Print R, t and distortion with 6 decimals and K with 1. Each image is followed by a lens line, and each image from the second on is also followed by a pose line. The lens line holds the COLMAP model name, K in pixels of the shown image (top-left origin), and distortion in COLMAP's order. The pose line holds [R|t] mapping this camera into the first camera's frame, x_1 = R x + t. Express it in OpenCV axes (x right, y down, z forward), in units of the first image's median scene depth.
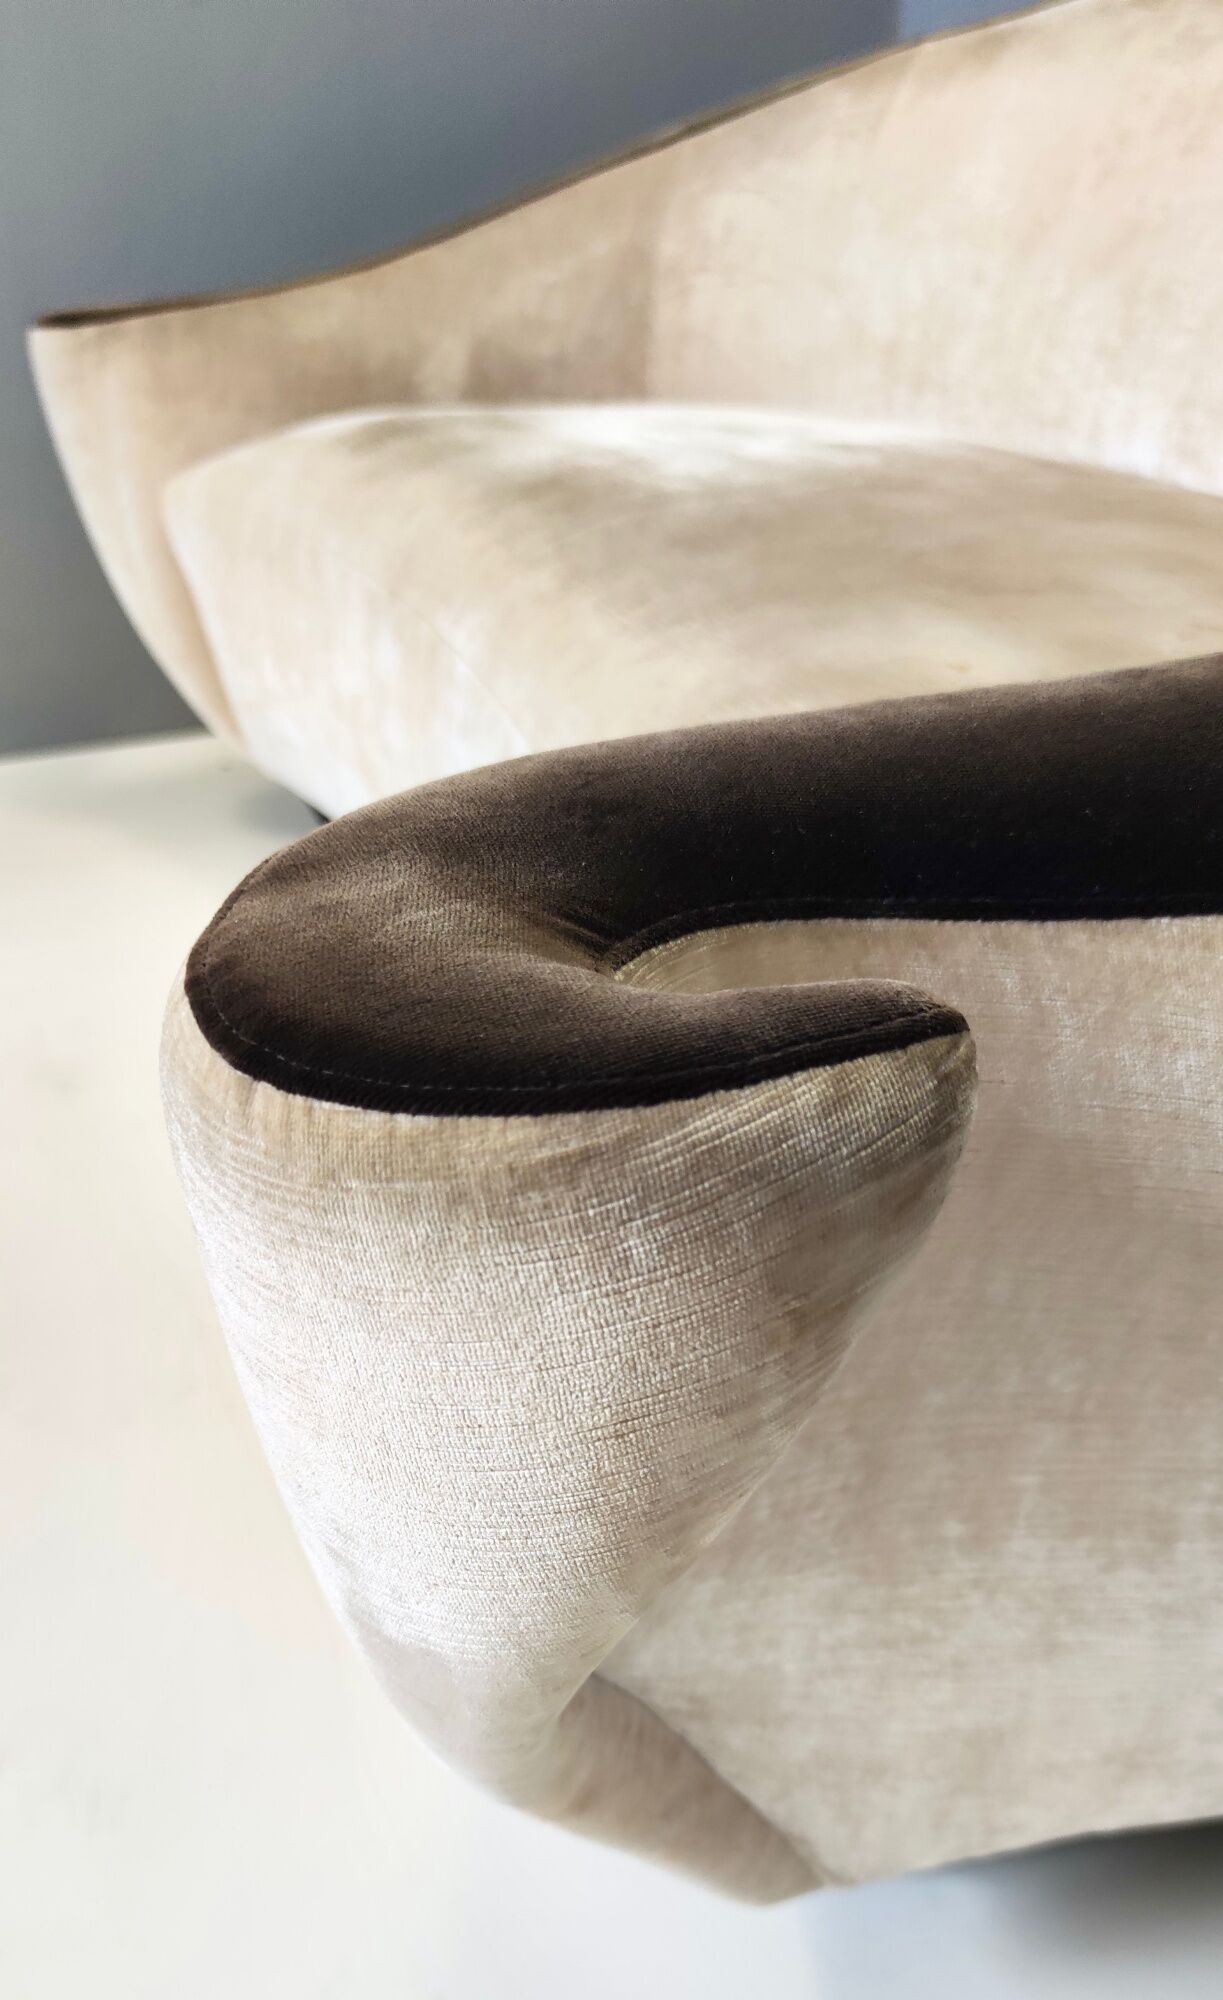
lens RADIAL K [[1917.9, 0, 609.1], [0, 1917.9, 1253.1], [0, 0, 1]] dist [0.073768, -0.085822]
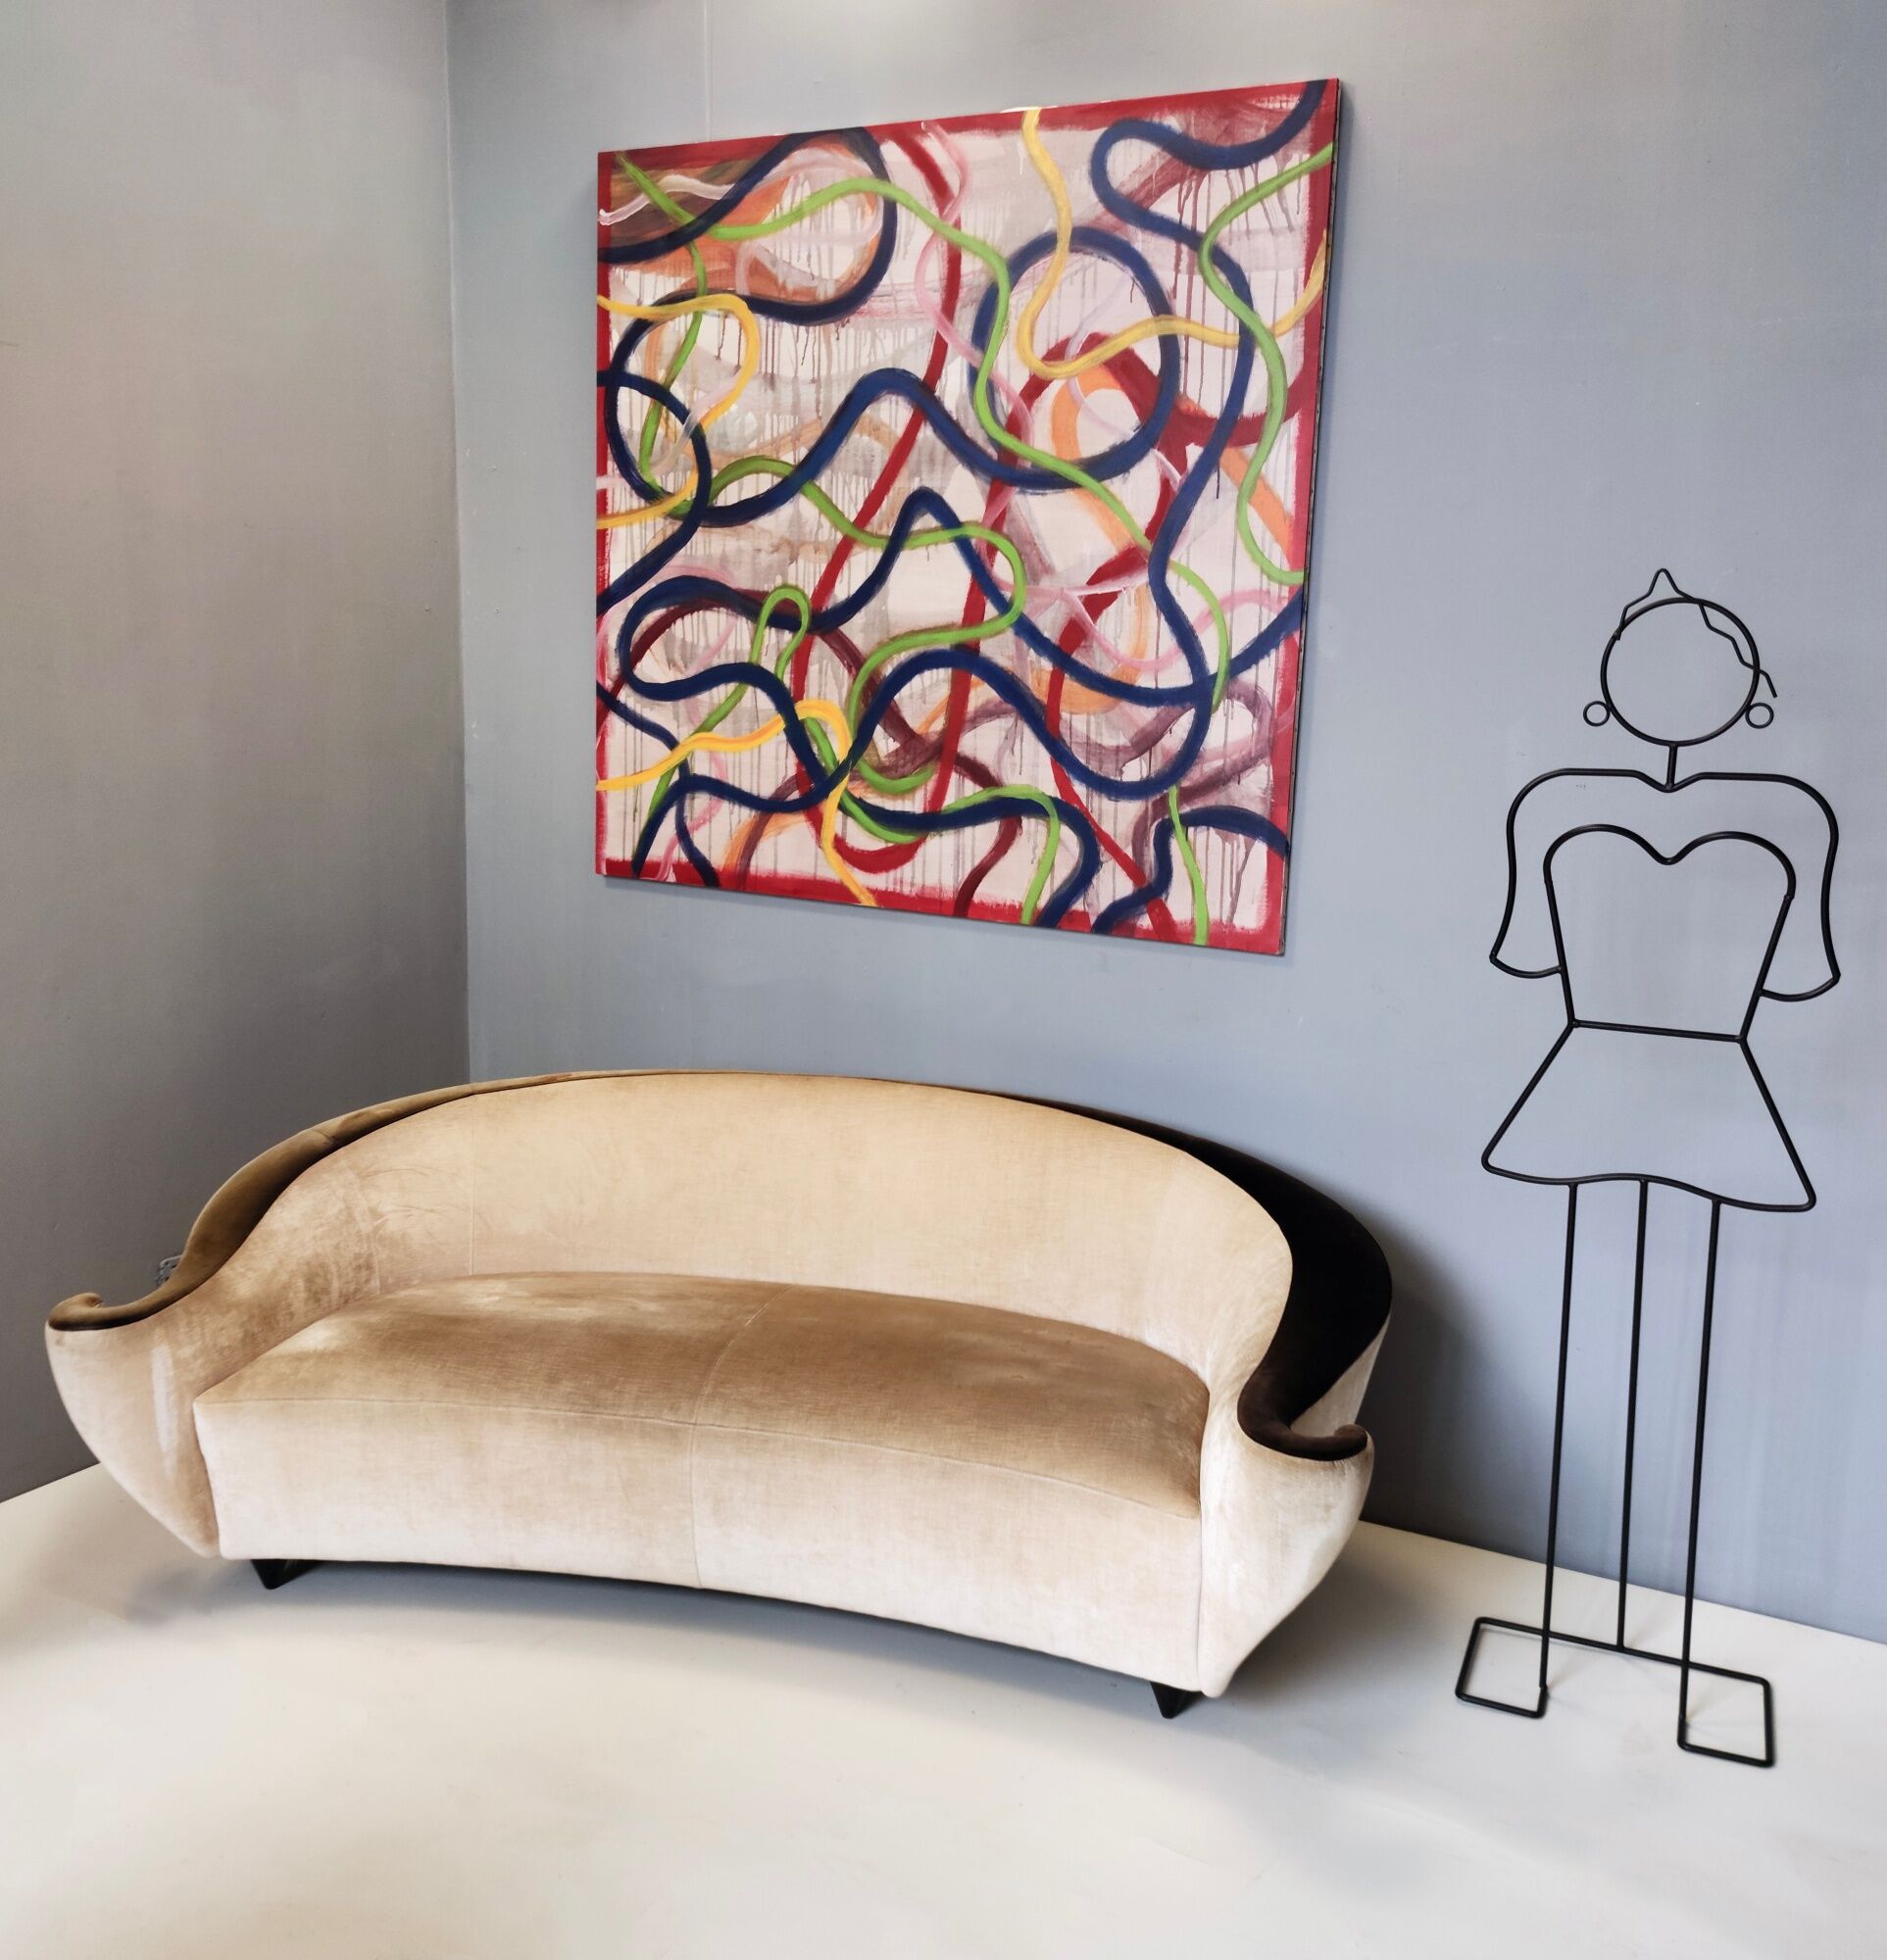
lens RADIAL K [[2017.9, 0, 933.4], [0, 2017.9, 903.7], [0, 0, 1]] dist [0.148533, -0.392751]
pose [[0.485761, -0.065733, 0.871617, -5.432834], [0.405991, 0.900047, -0.158386, -0.994731], [-0.774085, 0.430807, 0.463895, -1.694569]]
